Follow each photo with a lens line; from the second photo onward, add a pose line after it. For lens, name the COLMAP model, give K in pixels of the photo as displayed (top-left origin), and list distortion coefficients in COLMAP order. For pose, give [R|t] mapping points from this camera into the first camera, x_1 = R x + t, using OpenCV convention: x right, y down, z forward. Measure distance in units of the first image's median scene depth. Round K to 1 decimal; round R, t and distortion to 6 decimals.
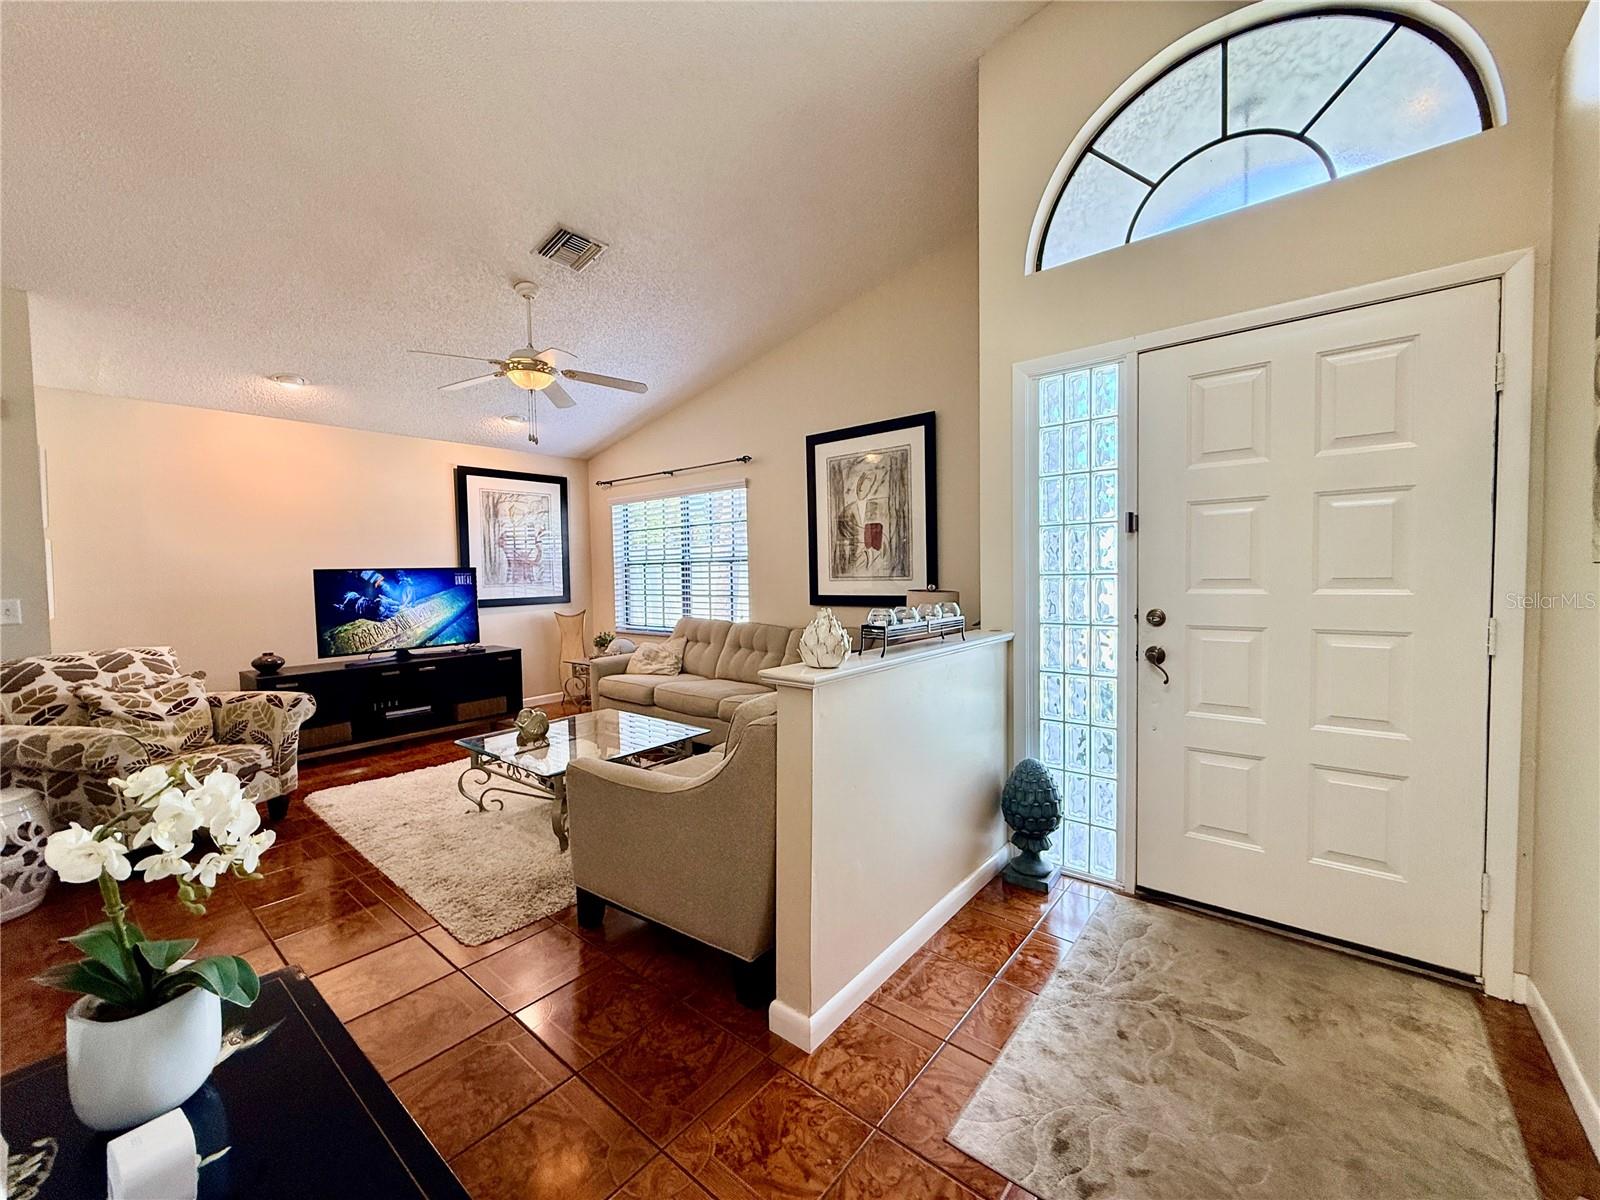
lens RADIAL K [[638.0, 0, 800.0], [0, 638.0, 573.0], [0, 0, 1]] dist [0.002185, -0.001125]
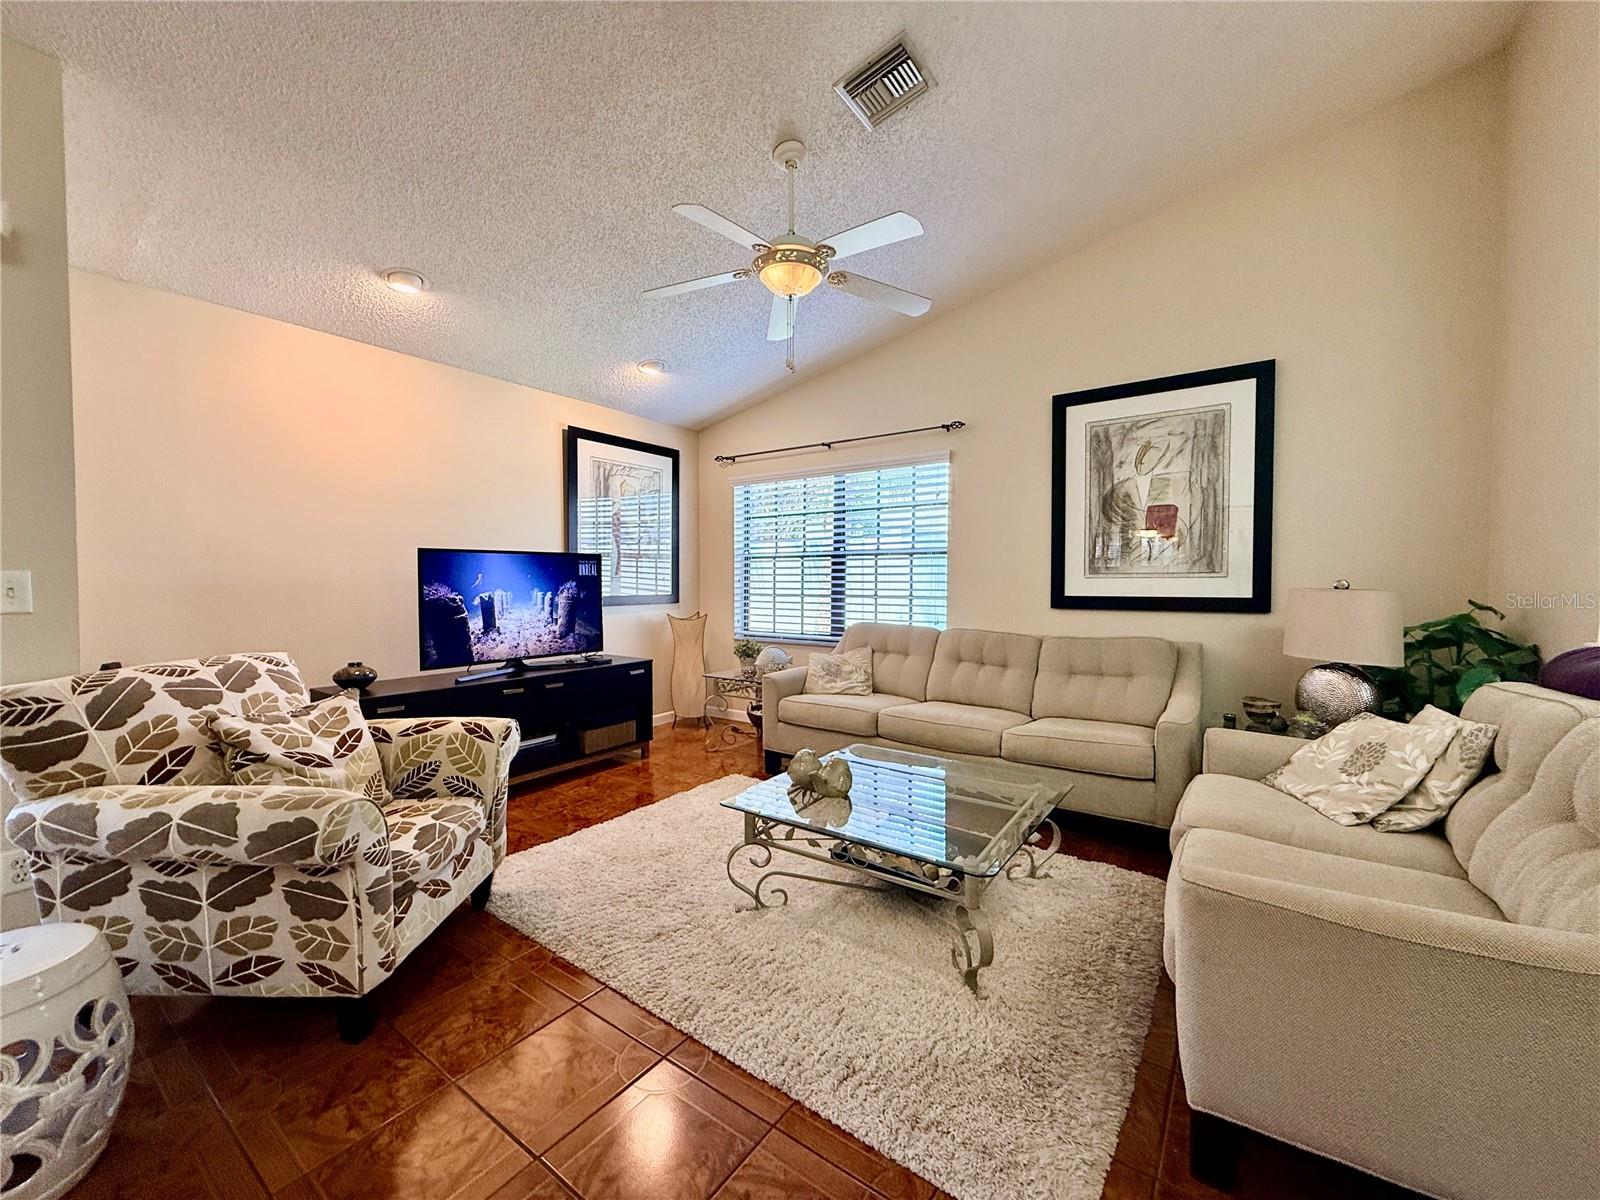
lens RADIAL K [[638.0, 0, 794.9], [0, 638.0, 599.4], [0, 0, 1]] dist [0.002185, -0.001125]
pose [[0.997543, 0.019245, 0.067362, -0.410804], [-0.020670, 0.999576, 0.020521, 0.034163], [-0.066939, -0.021863, 0.997518, 0.251275]]
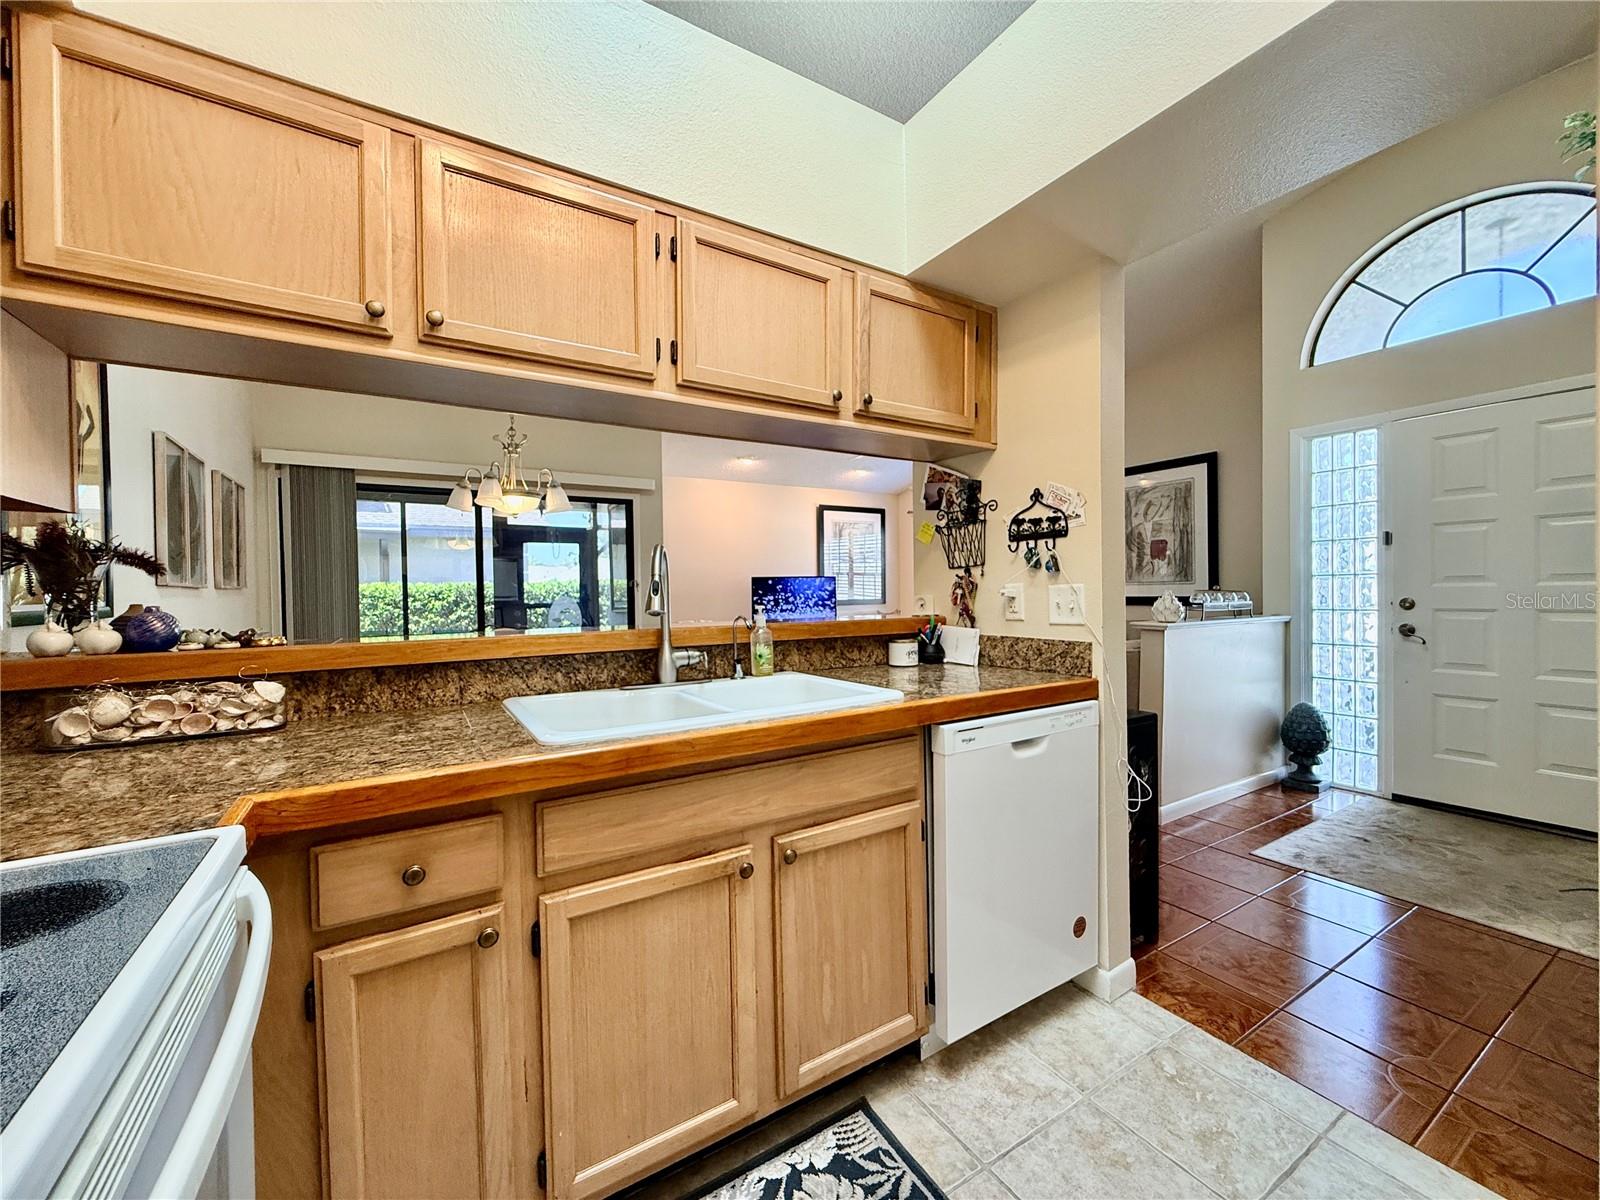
lens RADIAL K [[638.0, 0, 798.6], [0, 638.0, 585.5], [0, 0, 1]] dist [0.002185, -0.001125]
pose [[0.945809, 0.002804, -0.324711, -0.161083], [-0.004455, 0.999981, -0.004340, 0.023815], [0.324693, 0.005552, 0.945803, -0.470781]]
